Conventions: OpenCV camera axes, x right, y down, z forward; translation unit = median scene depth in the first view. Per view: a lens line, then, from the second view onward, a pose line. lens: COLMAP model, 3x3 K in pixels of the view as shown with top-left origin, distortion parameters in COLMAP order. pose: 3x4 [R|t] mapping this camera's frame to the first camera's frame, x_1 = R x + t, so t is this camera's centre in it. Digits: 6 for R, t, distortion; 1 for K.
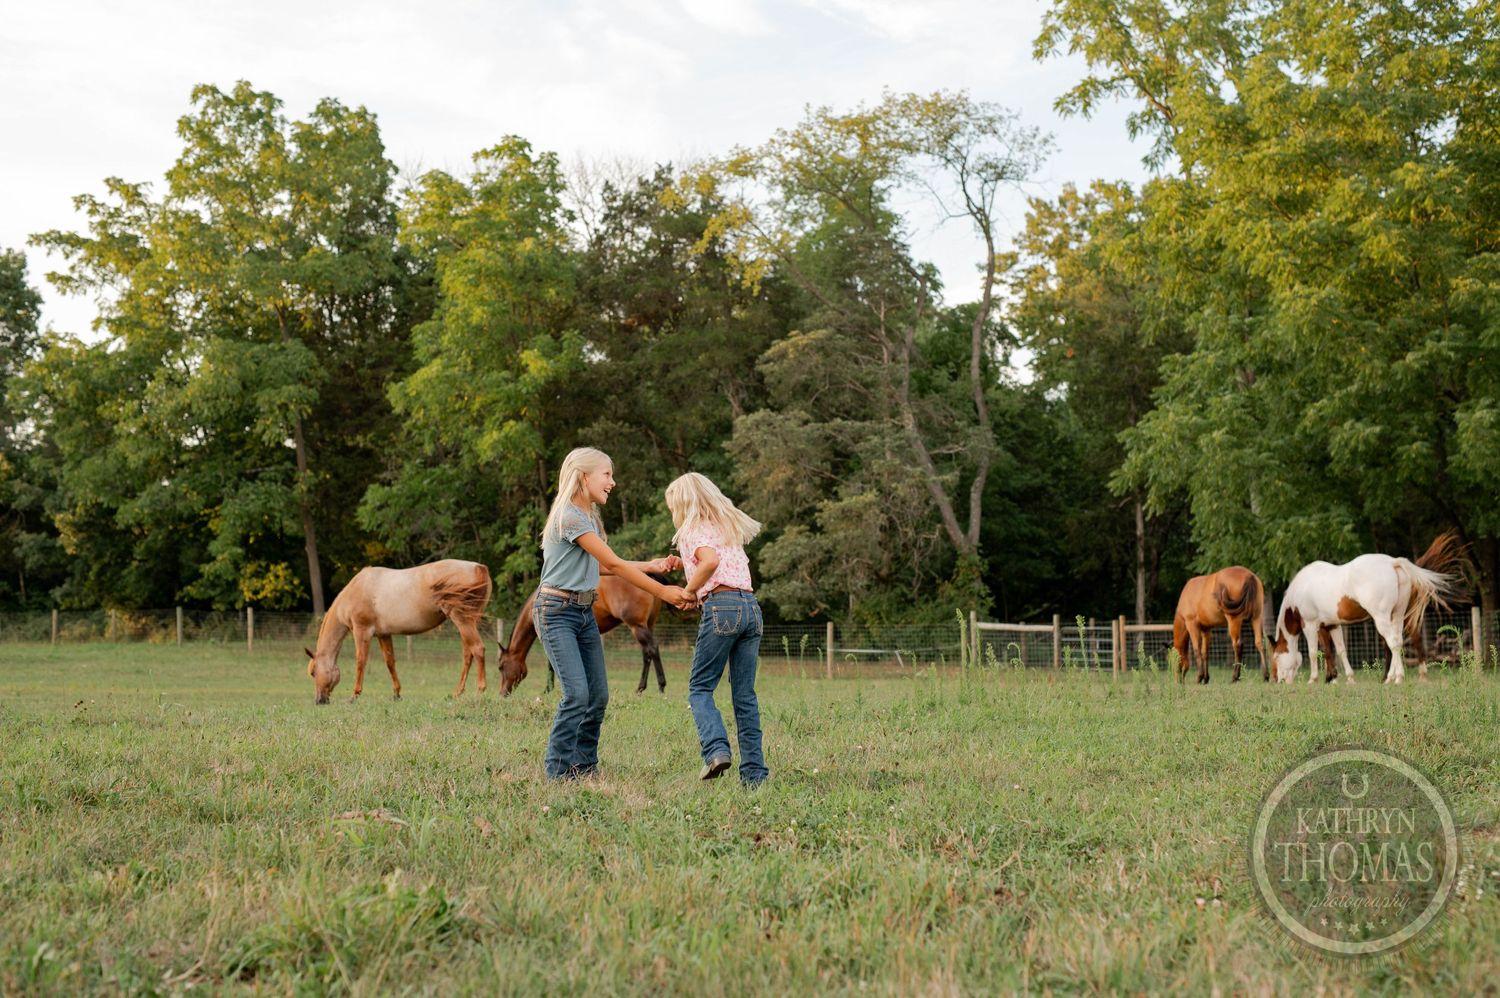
lens RADIAL K [[2112.6, 0, 750.0], [0, 2112.6, 499.0], [0, 0, 1]] dist [0.000963, 0.107155]
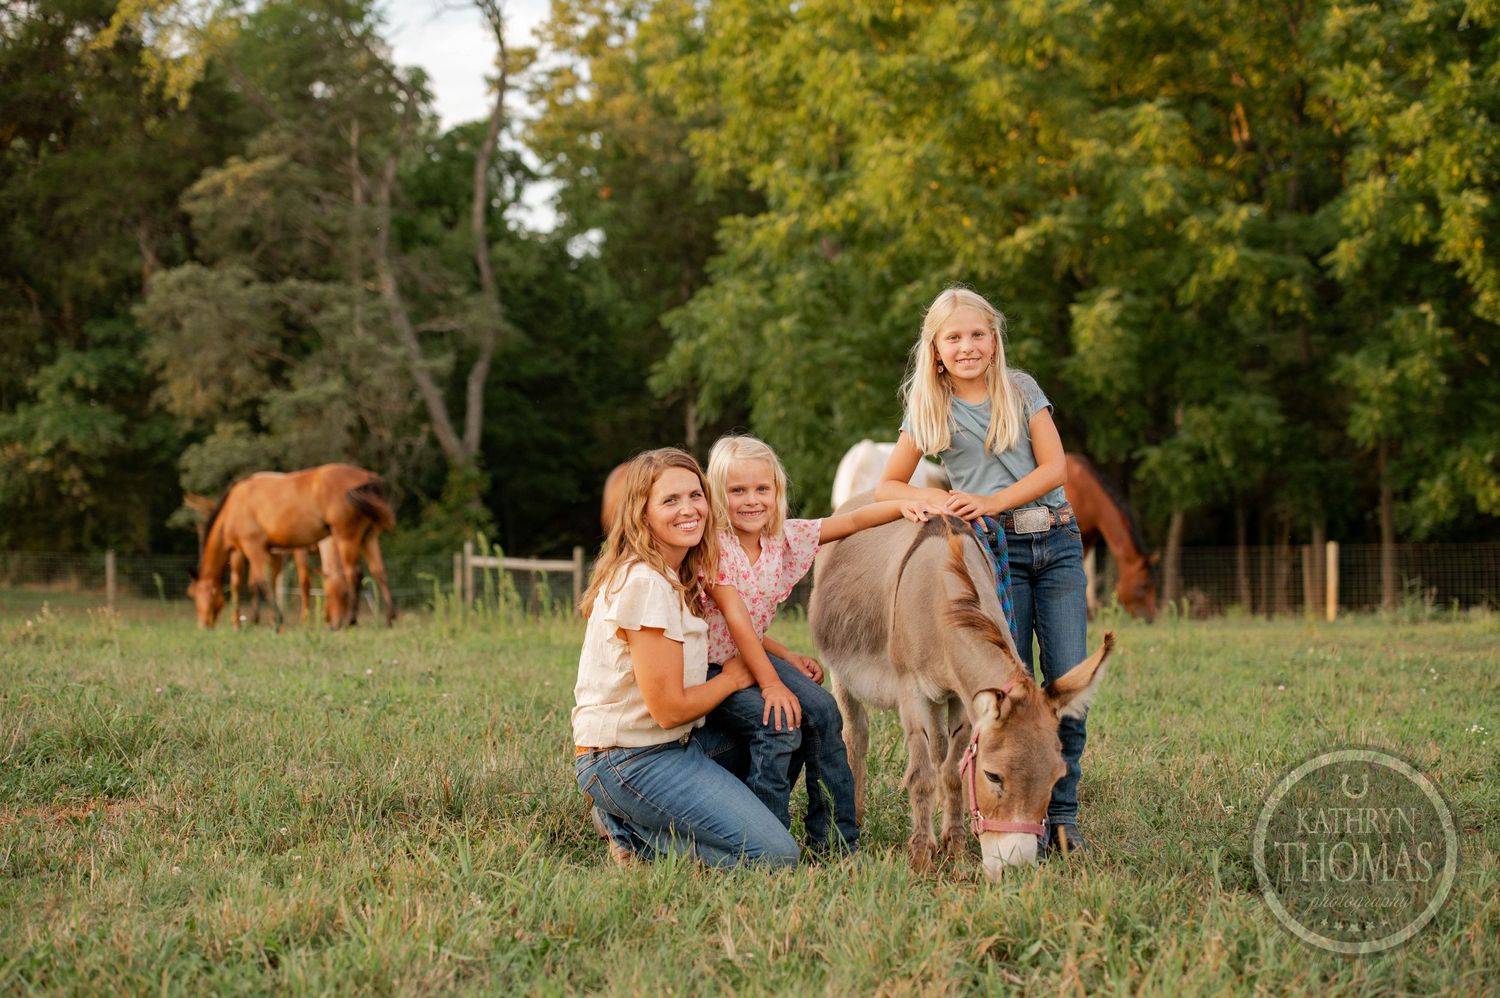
lens RADIAL K [[3104.3, 0, 750.0], [0, 3104.3, 499.0], [0, 0, 1]] dist [-0.064580, -0.507407]
pose [[0.980106, 0.017366, 0.197714, -0.012767], [-0.024876, 0.999058, 0.035562, -0.003487], [-0.196910, -0.039773, 0.979615, -0.084806]]
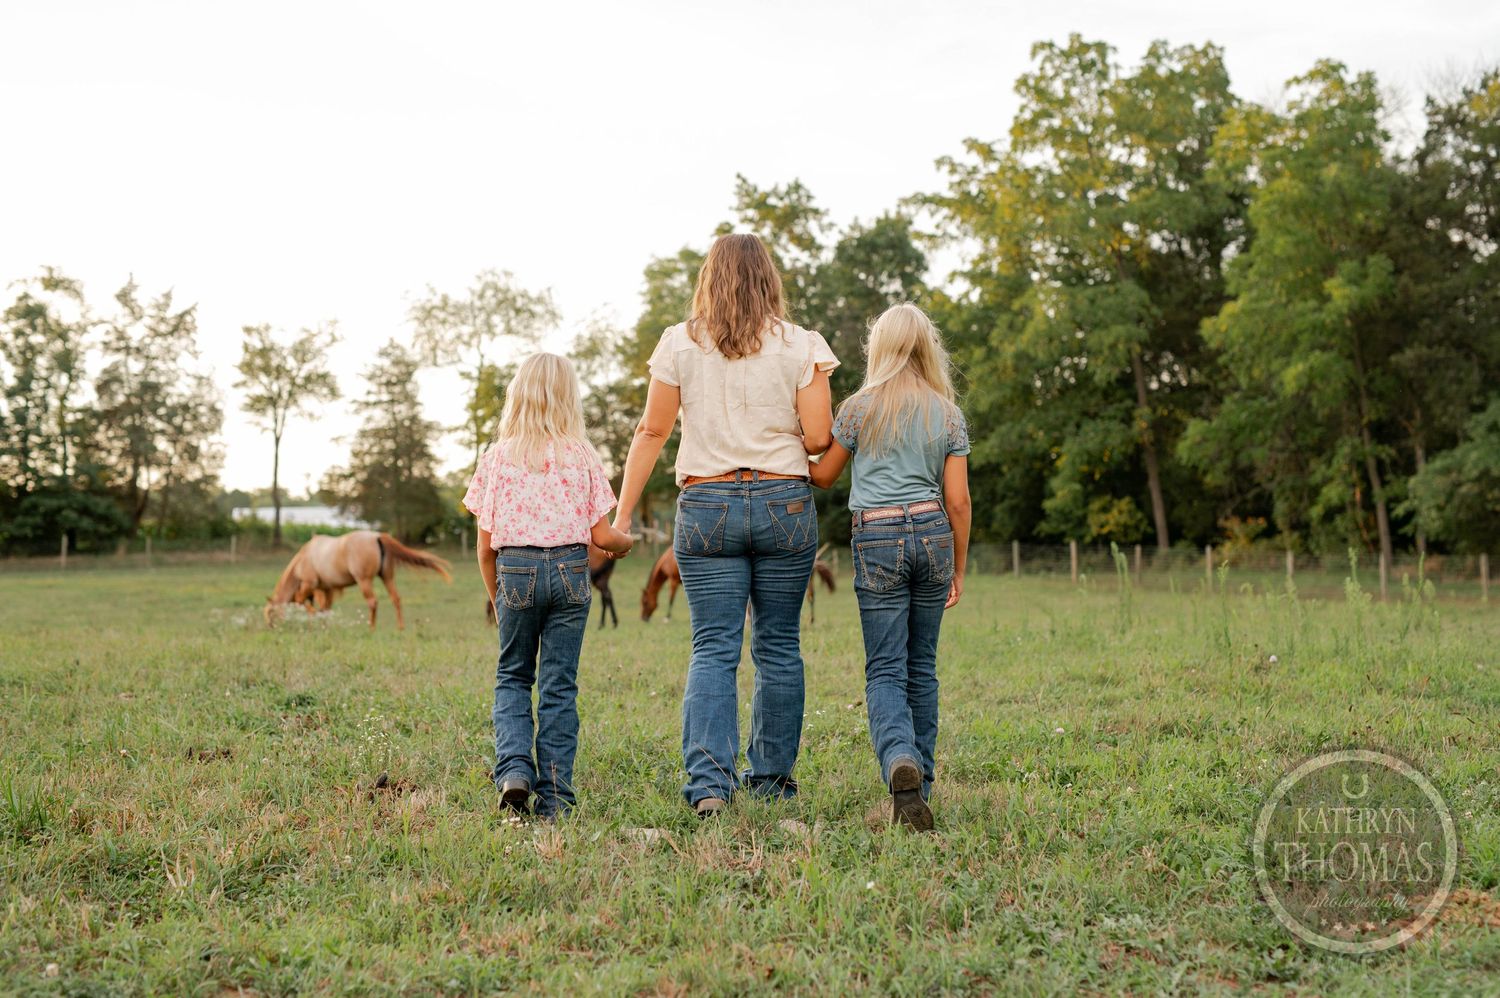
lens RADIAL K [[2112.6, 0, 750.0], [0, 2112.6, 499.0], [0, 0, 1]] dist [0.000963, 0.107155]
pose [[0.892255, -0.016429, -0.451233, 0.090744], [0.031190, 0.999193, 0.025296, -0.001130], [0.450454, -0.036644, 0.892048, -0.003022]]
